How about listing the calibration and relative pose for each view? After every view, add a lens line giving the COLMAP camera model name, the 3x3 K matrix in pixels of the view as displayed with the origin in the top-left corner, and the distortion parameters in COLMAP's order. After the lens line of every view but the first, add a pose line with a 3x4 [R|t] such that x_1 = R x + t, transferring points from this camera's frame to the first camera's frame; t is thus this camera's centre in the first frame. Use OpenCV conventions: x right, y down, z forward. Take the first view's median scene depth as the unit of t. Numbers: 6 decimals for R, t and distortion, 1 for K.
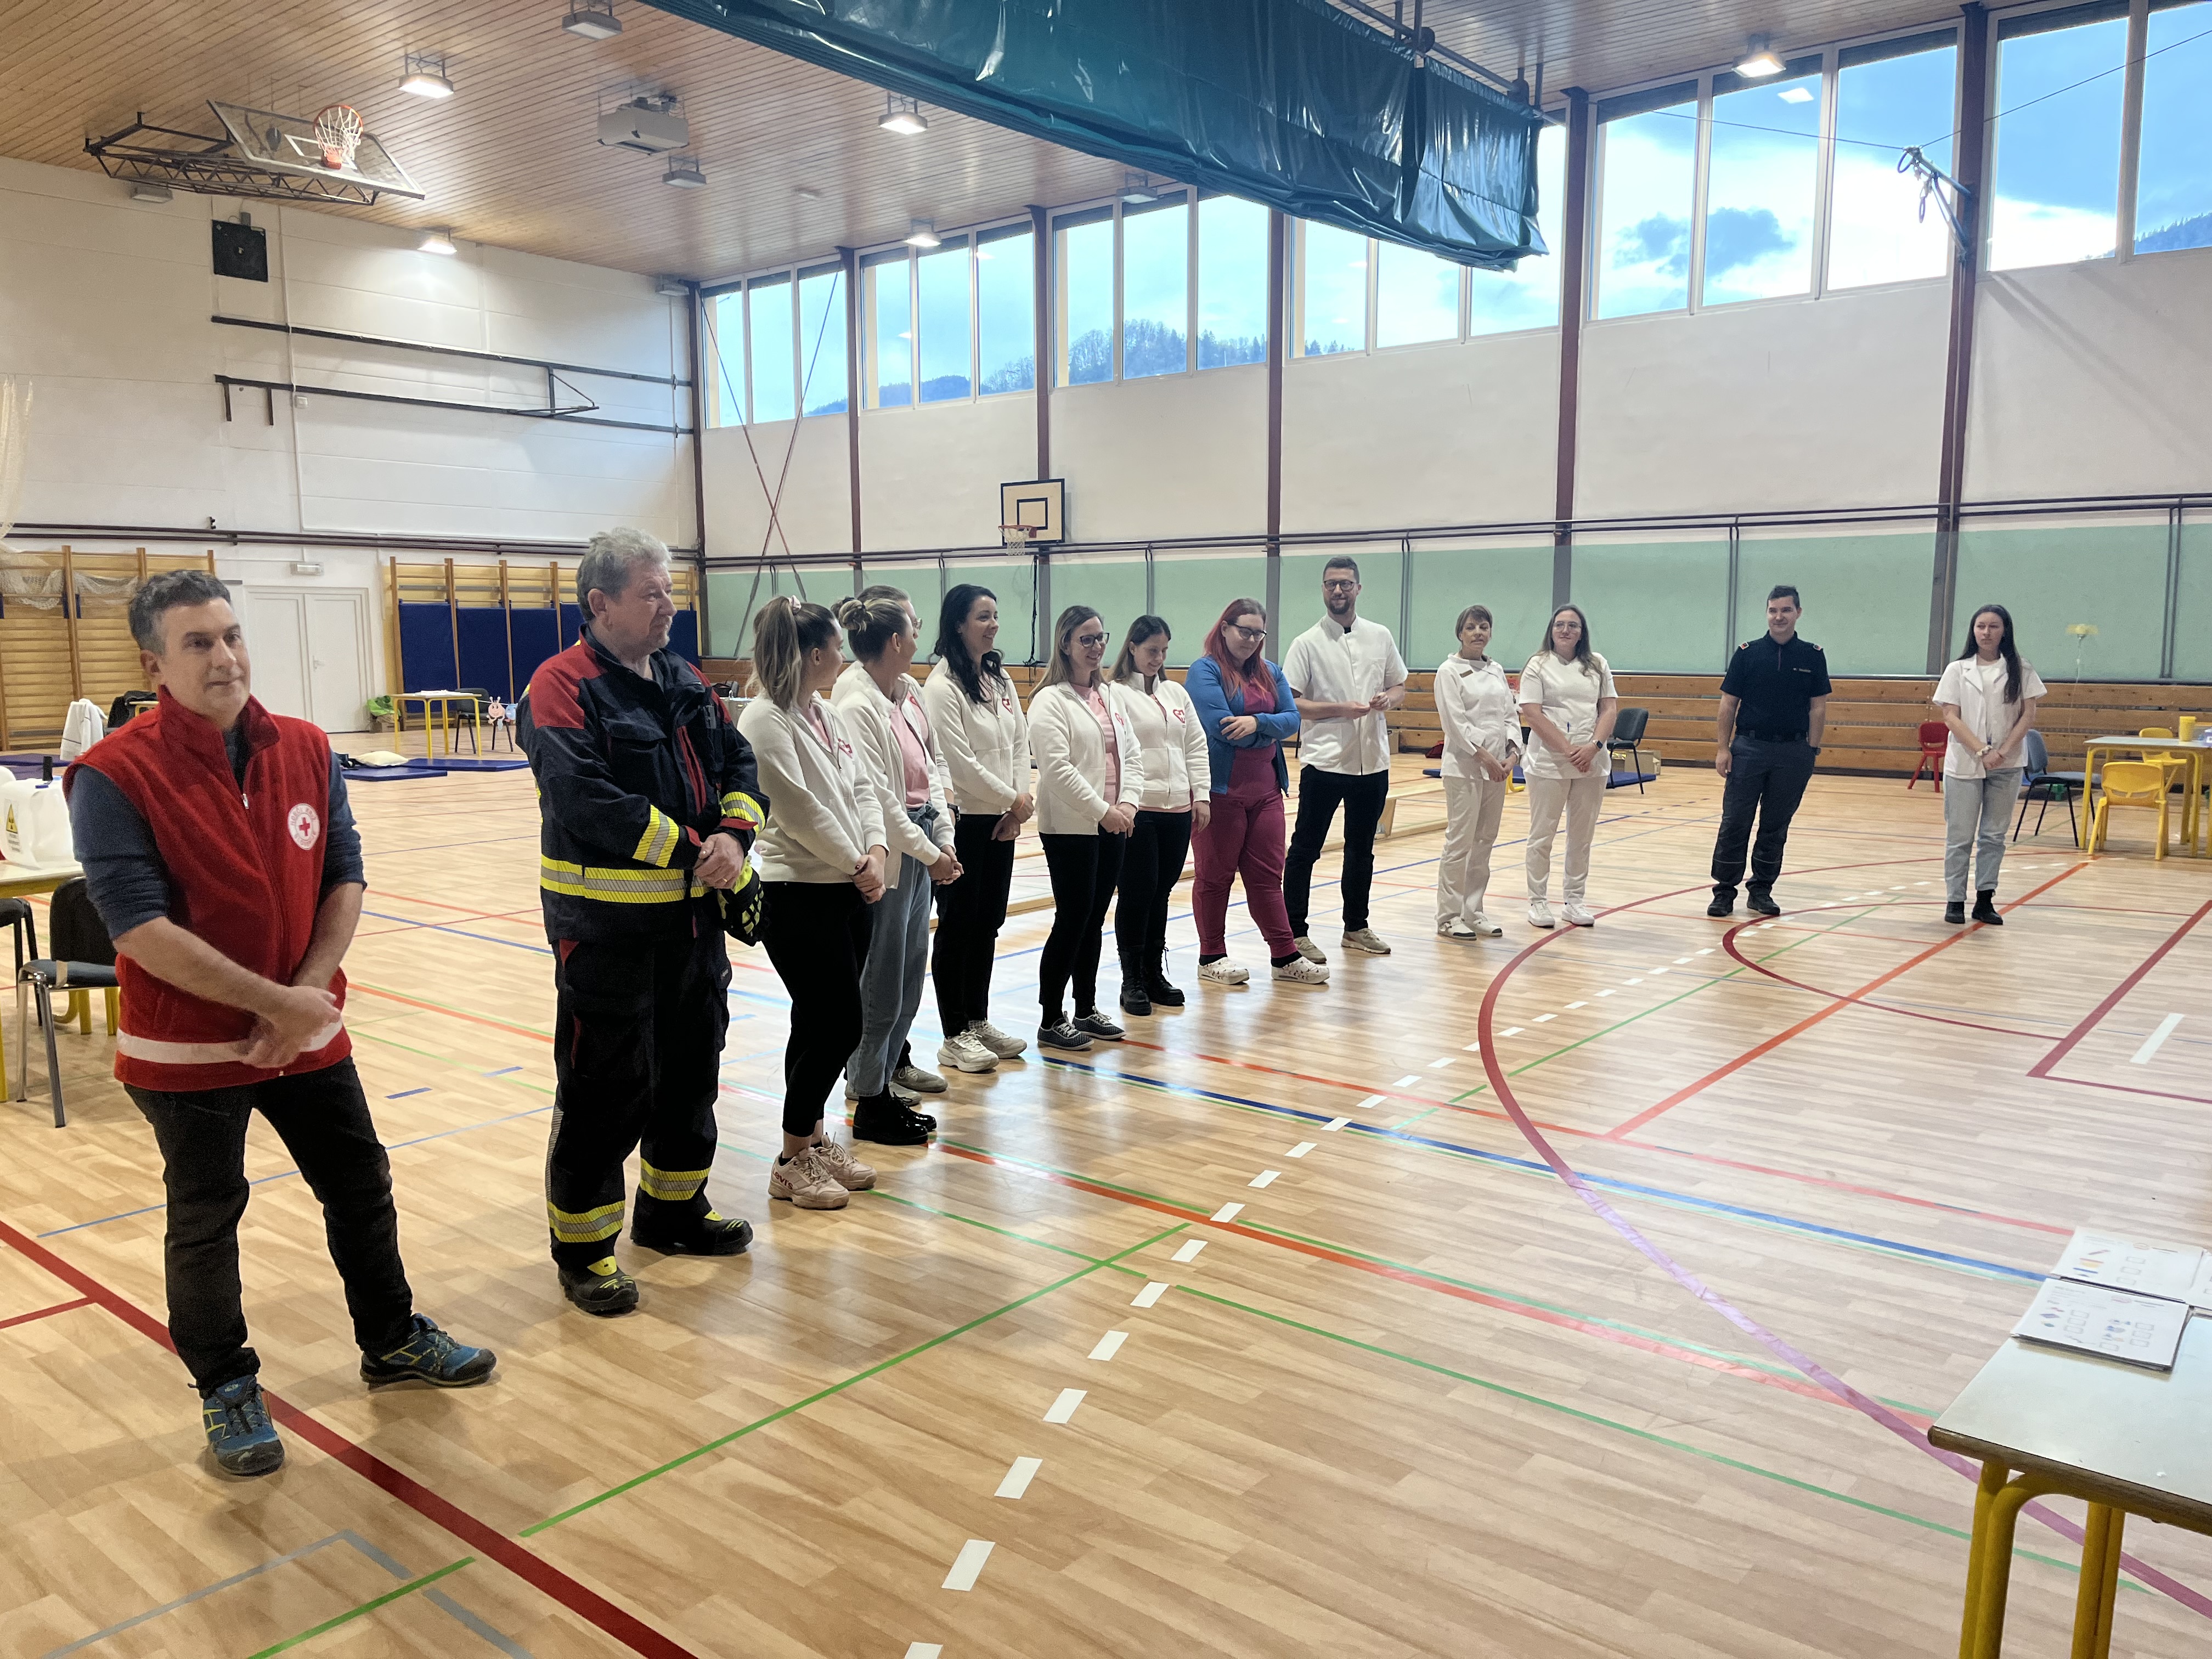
lens RADIAL K [[1686.9, 0, 1098.7], [0, 1686.9, 826.6], [0, 0, 1]] dist [0.067051, -0.102100]
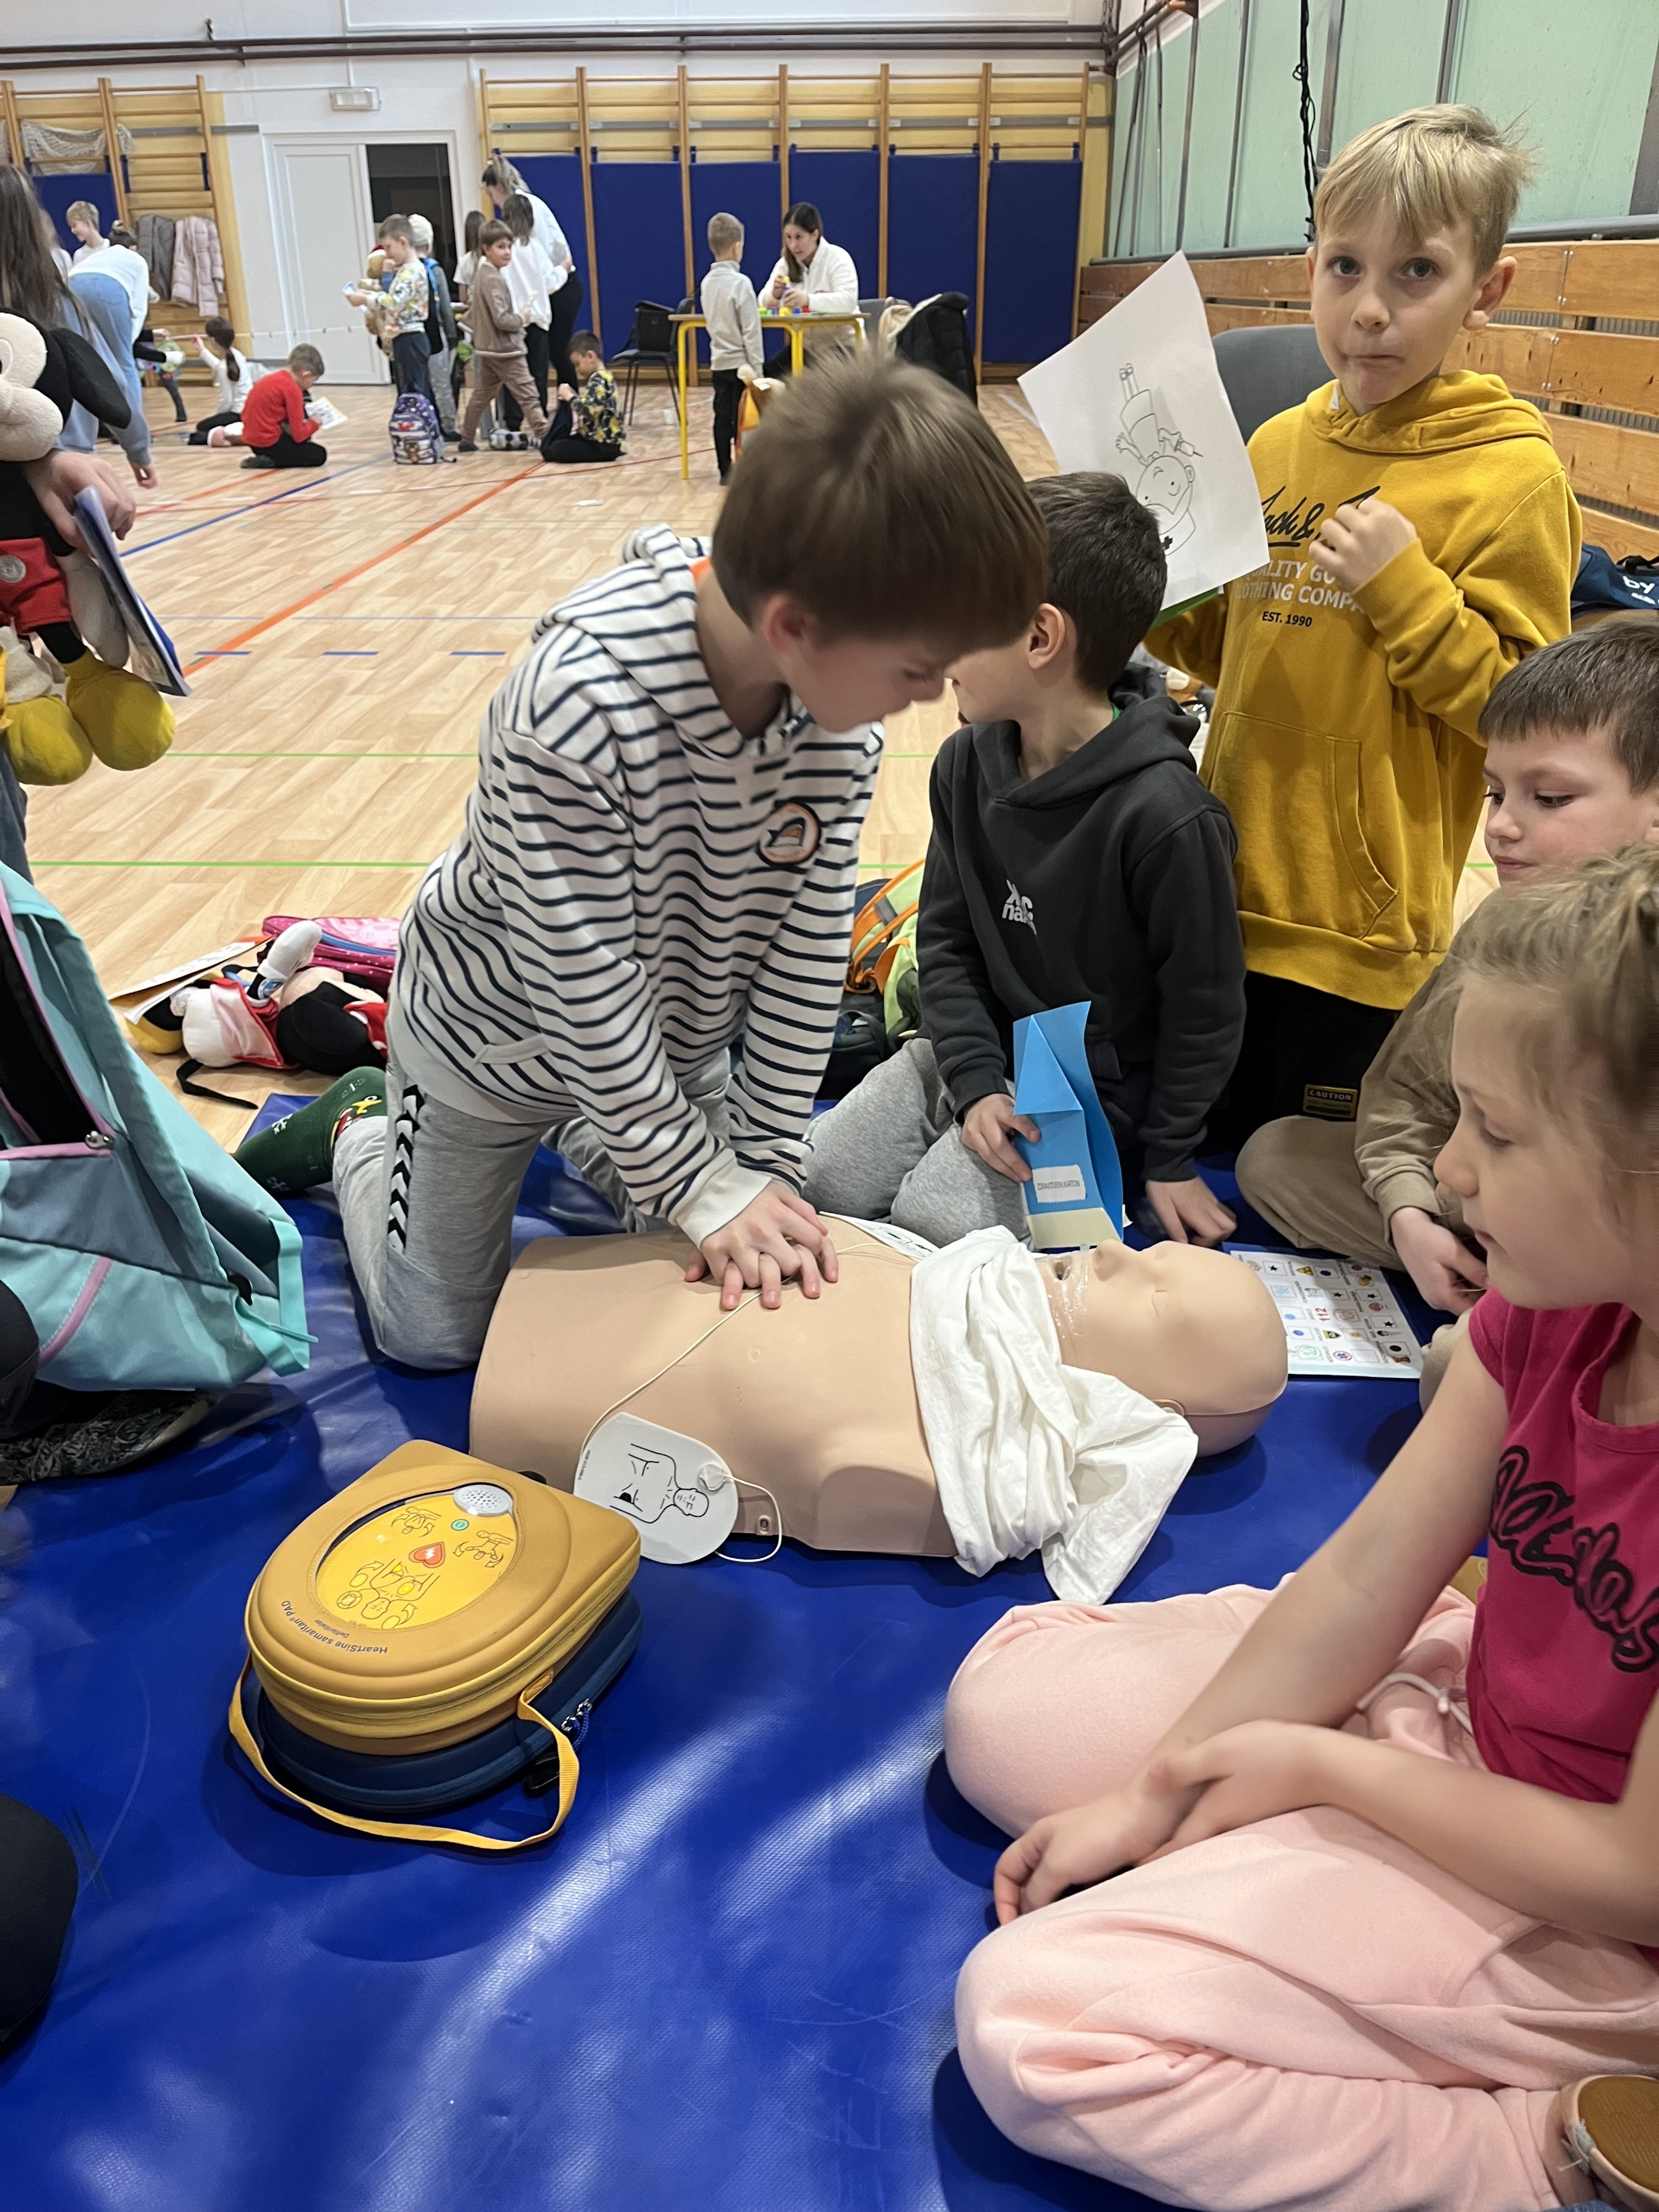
lens RADIAL K [[1686.9, 0, 804.5], [0, 1686.9, 1126.9], [0, 0, 1]] dist [0.067051, -0.102100]
pose [[0.612236, 0.362478, -0.702693, 0.208324], [-0.087473, 0.914321, 0.395432, -0.063094], [0.785822, -0.180631, 0.591486, 0.646033]]
